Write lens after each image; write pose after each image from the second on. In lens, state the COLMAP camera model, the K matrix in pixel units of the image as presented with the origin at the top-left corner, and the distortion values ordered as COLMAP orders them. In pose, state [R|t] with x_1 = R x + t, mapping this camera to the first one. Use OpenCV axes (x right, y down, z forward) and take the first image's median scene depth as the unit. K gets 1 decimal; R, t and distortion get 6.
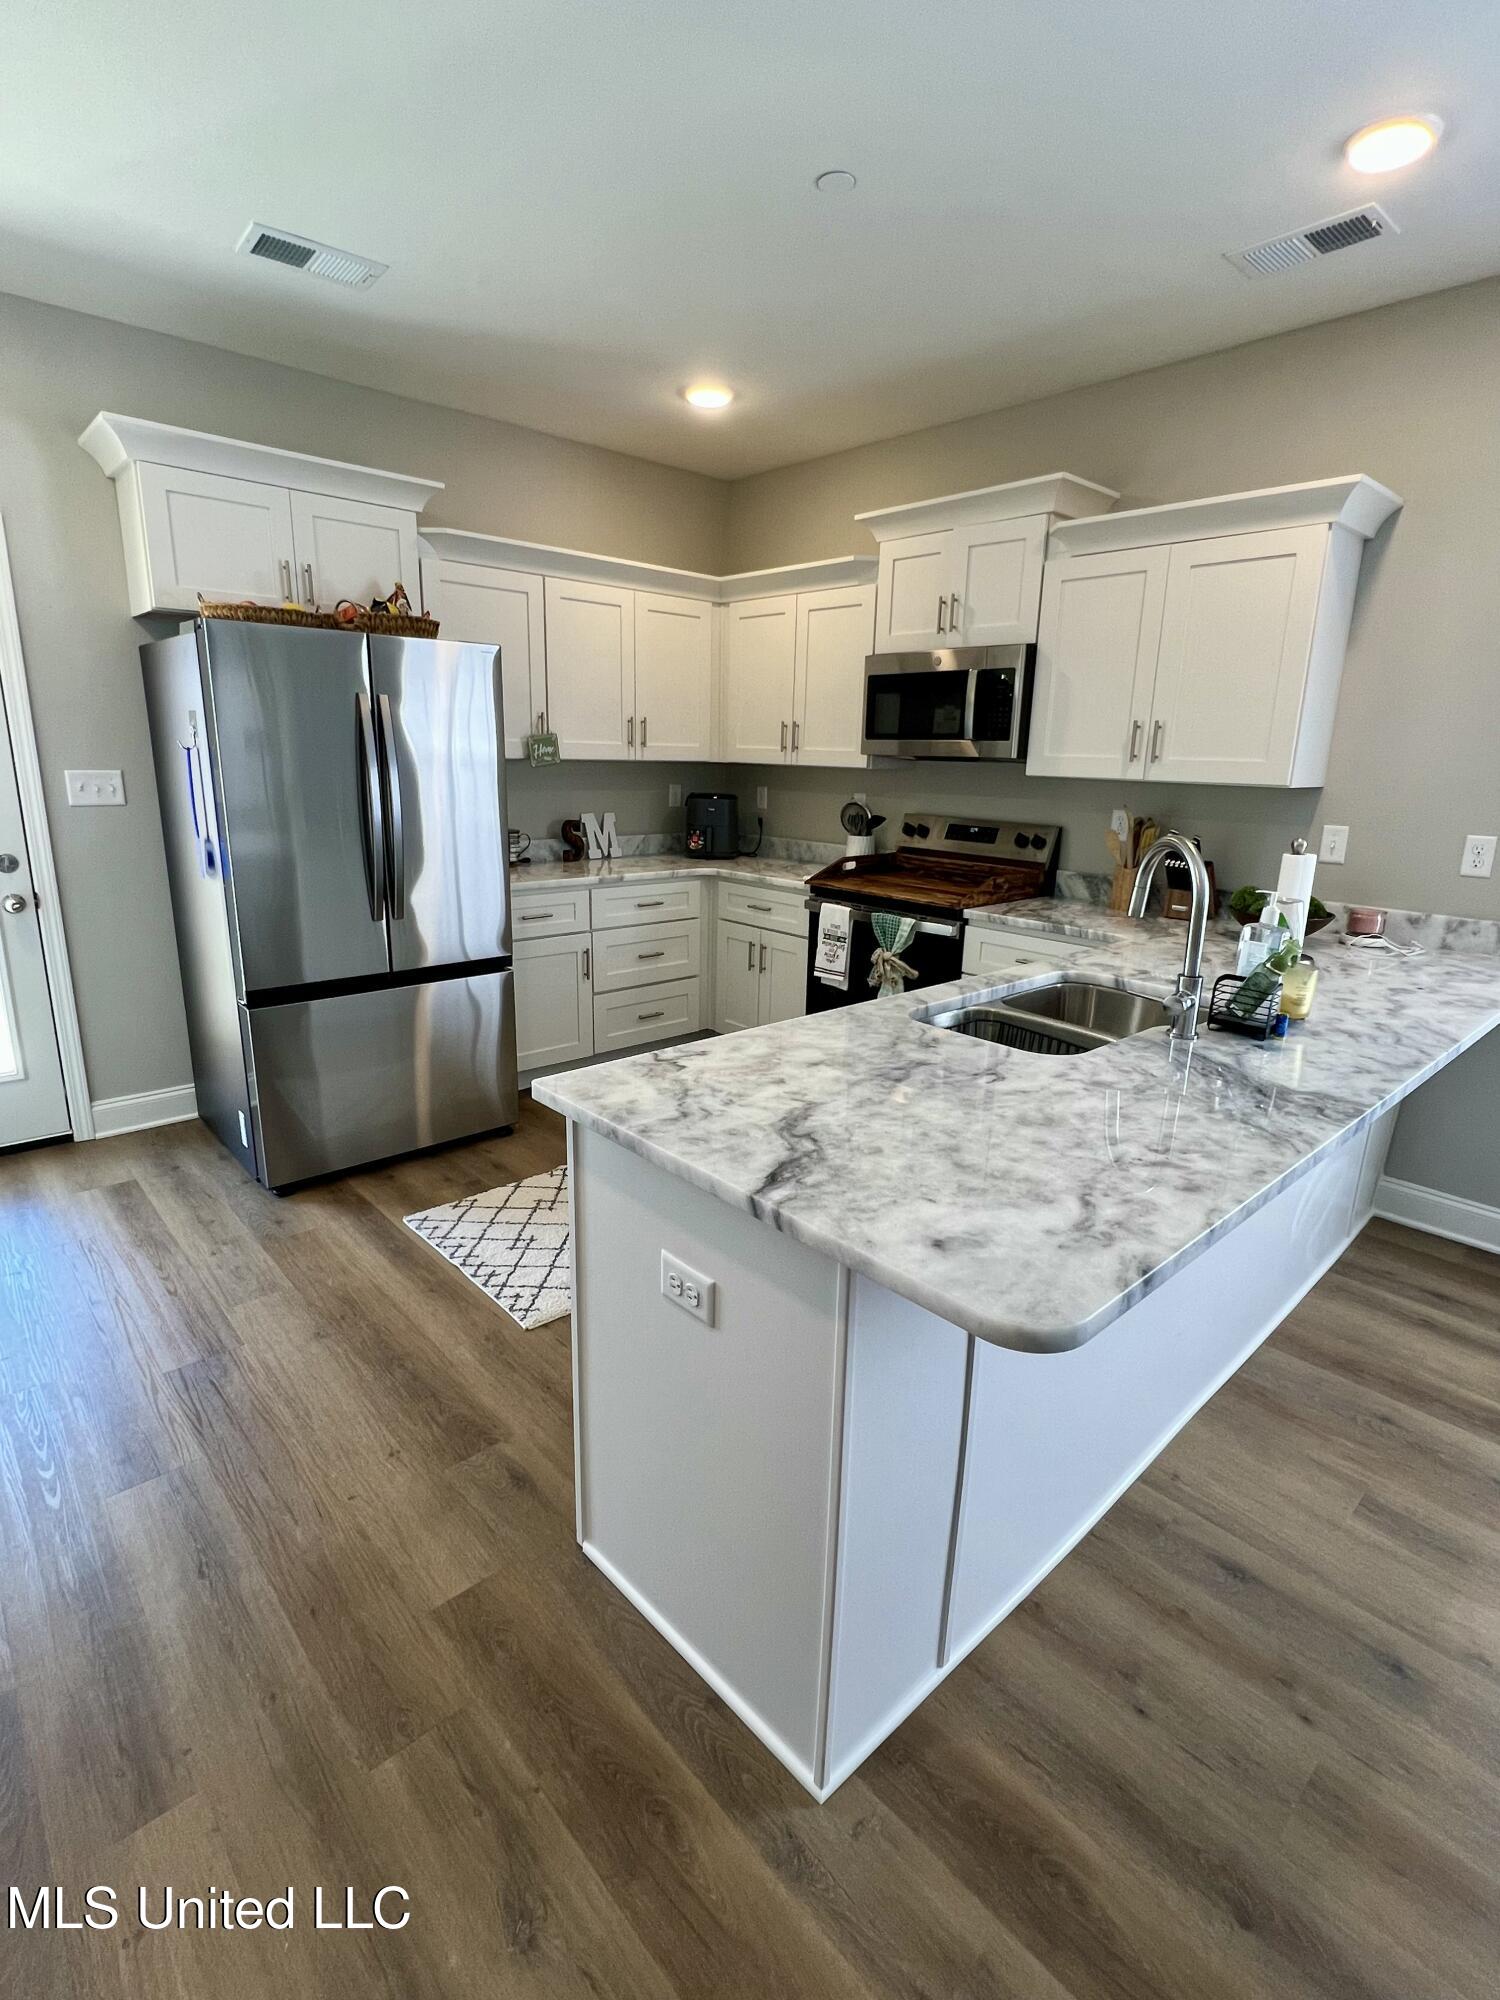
lens RADIAL K [[965.3, 0, 750.4], [0, 965.3, 988.4], [0, 0, 1]] dist [-0.007492, 0.003614]
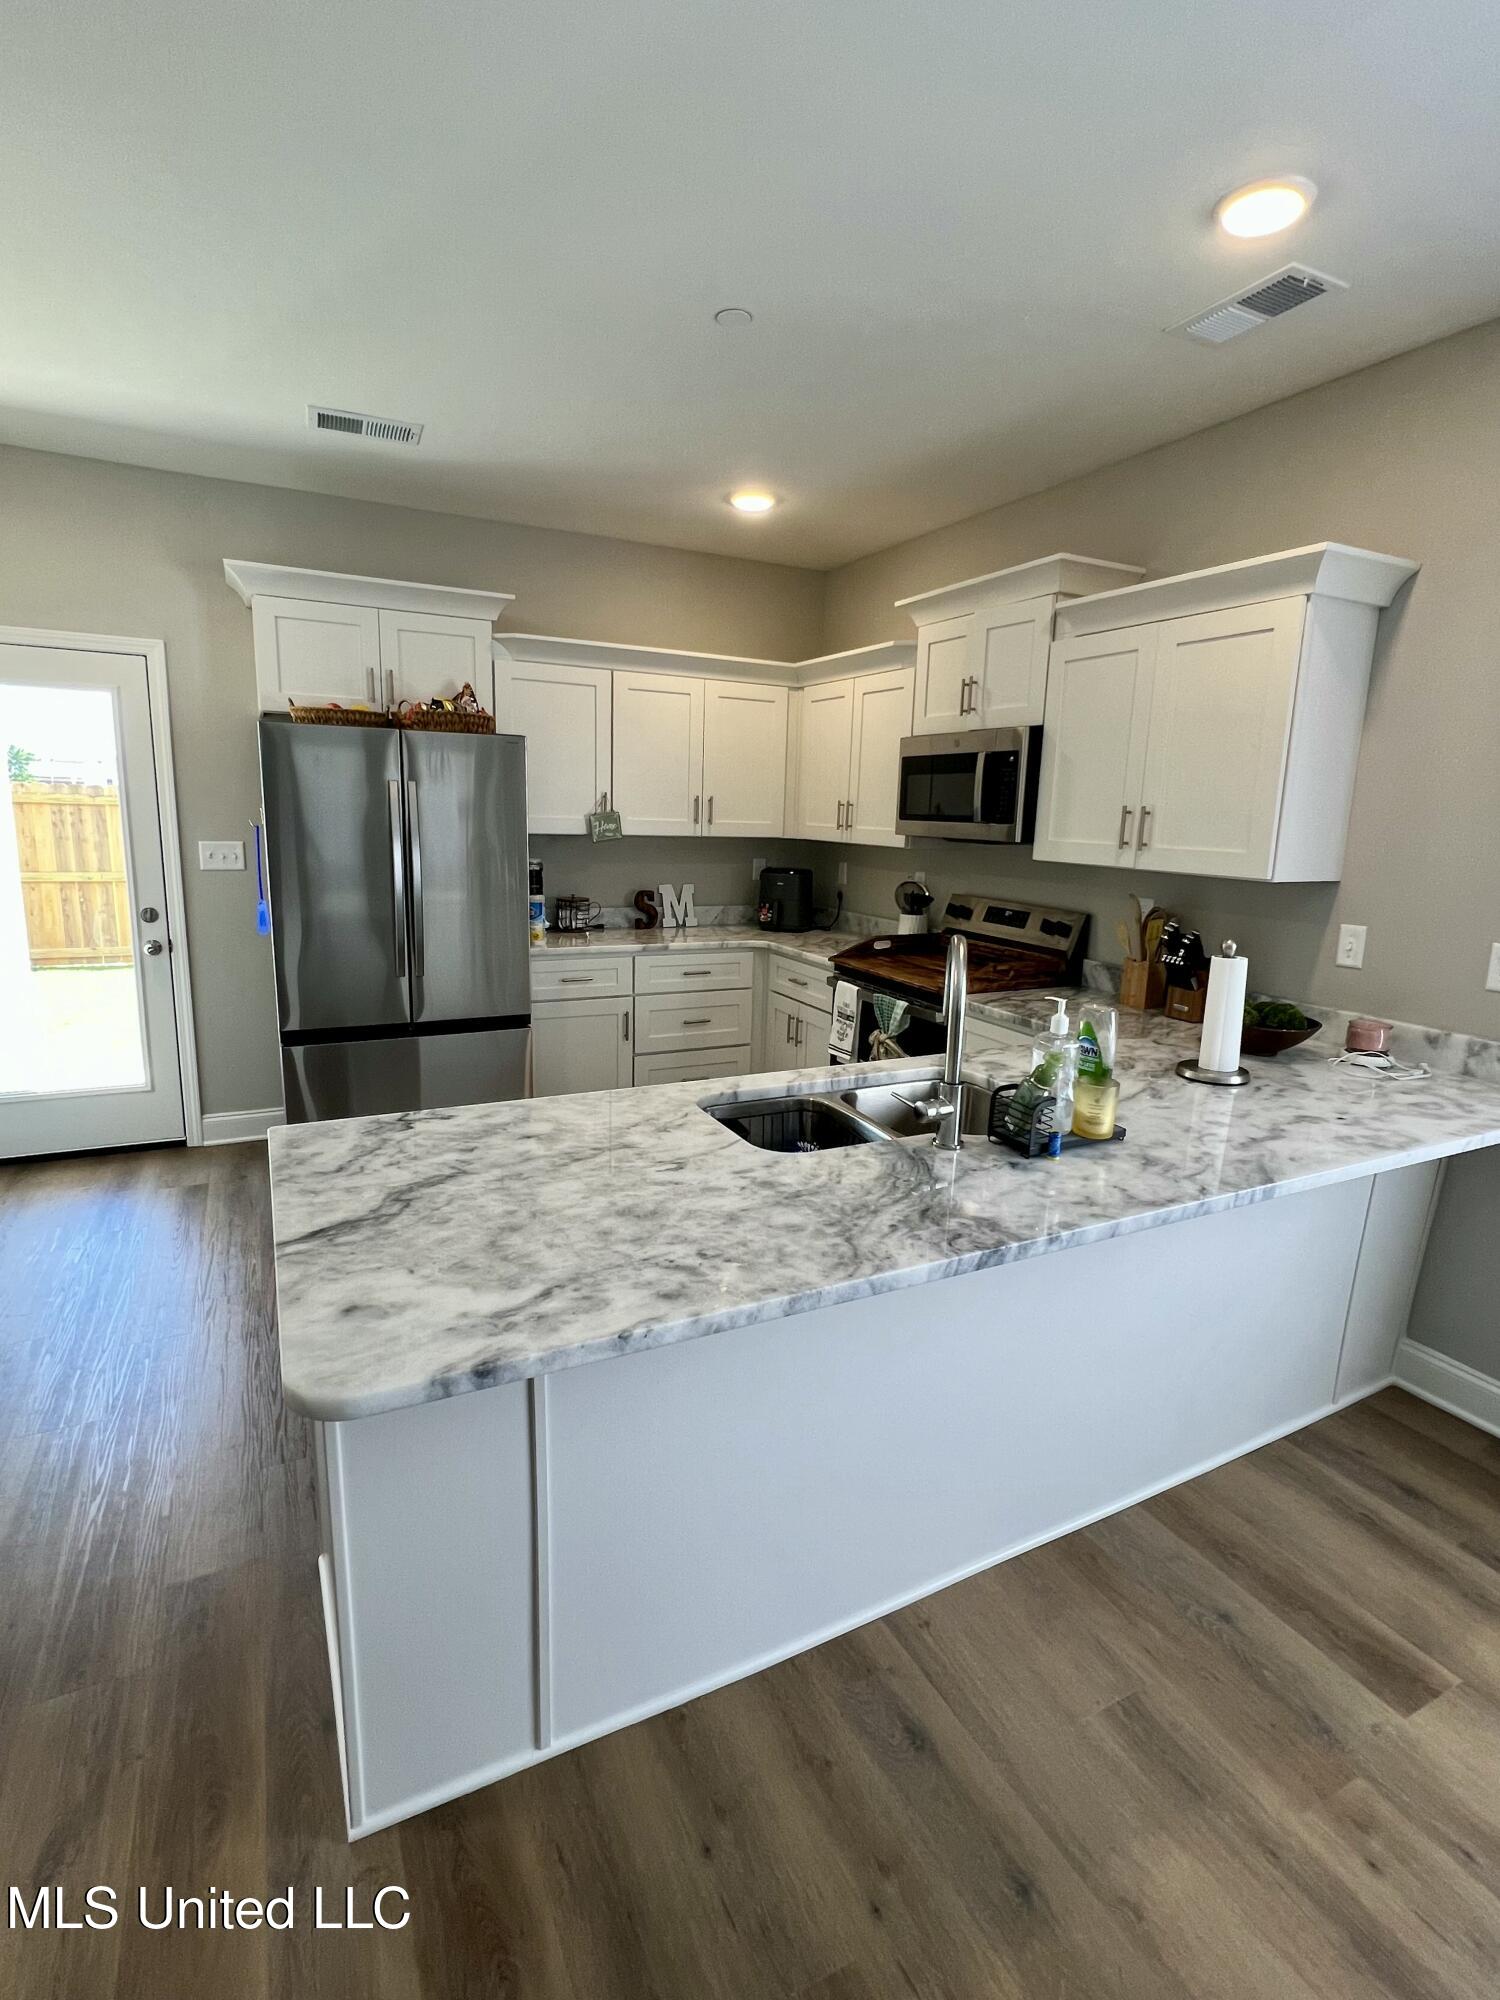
lens RADIAL K [[965.3, 0, 751.5], [0, 965.3, 988.7], [0, 0, 1]] dist [-0.007492, 0.003614]
pose [[0.962971, 0.054481, -0.264043, 0.289373], [-0.071346, 0.995951, -0.054701, -0.022008], [0.259993, 0.071514, 0.962959, 0.014466]]
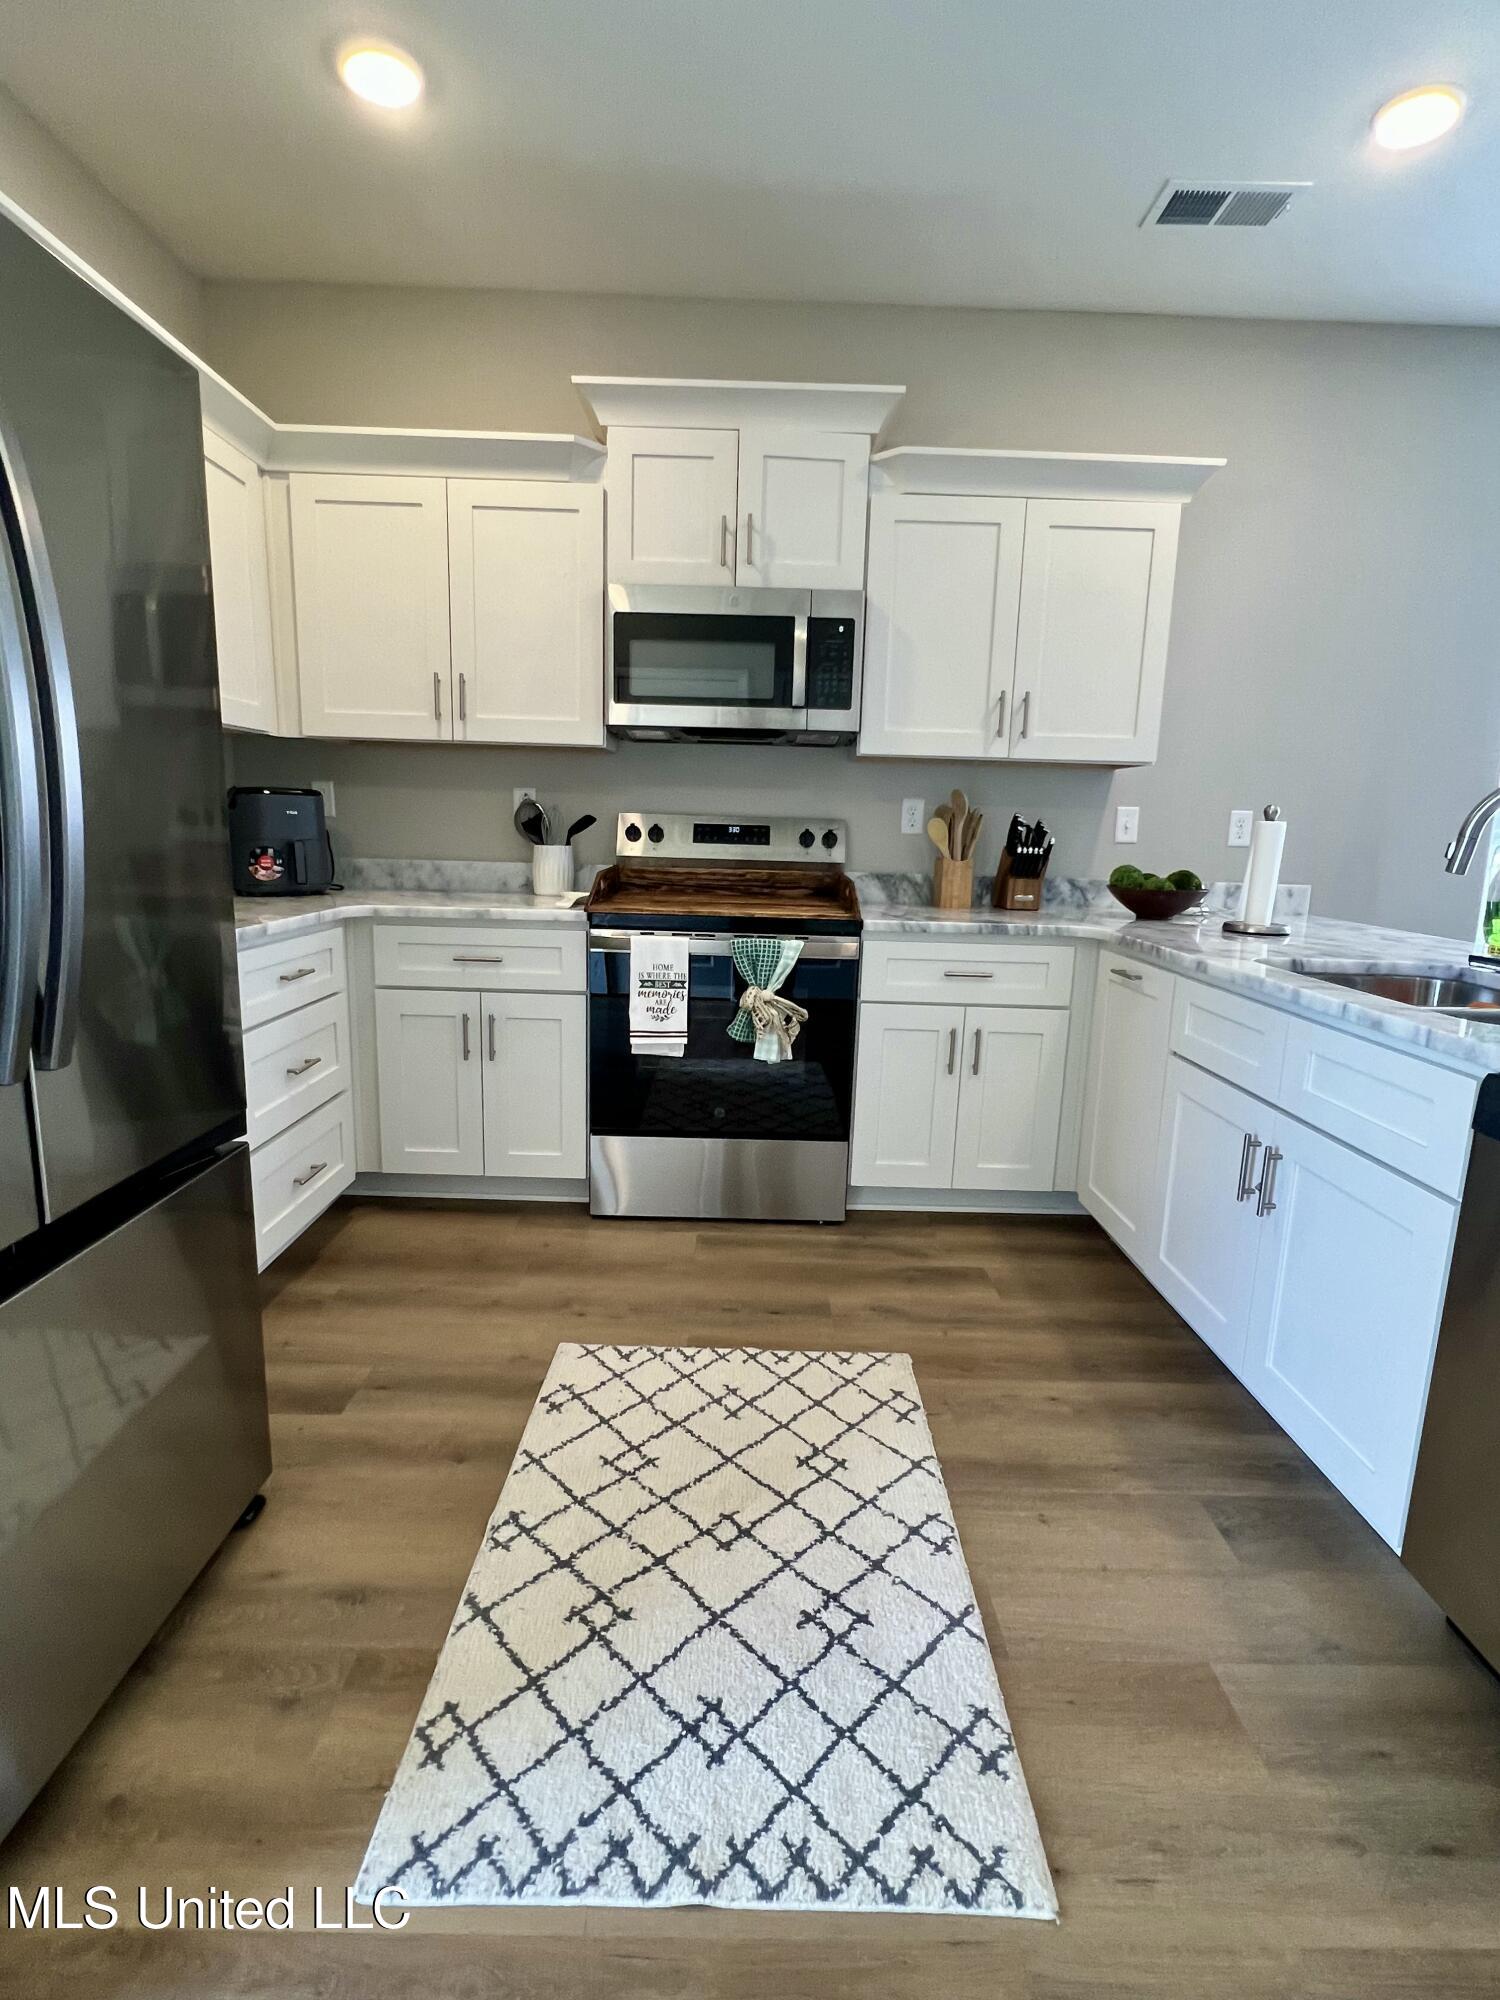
lens RADIAL K [[965.3, 0, 751.8], [0, 965.3, 993.5], [0, 0, 1]] dist [-0.007492, 0.003614]
pose [[0.671280, -0.134790, 0.728845, -0.418575], [0.165938, 0.985696, 0.029459, -0.062648], [-0.722390, 0.101167, 0.684045, 0.551340]]
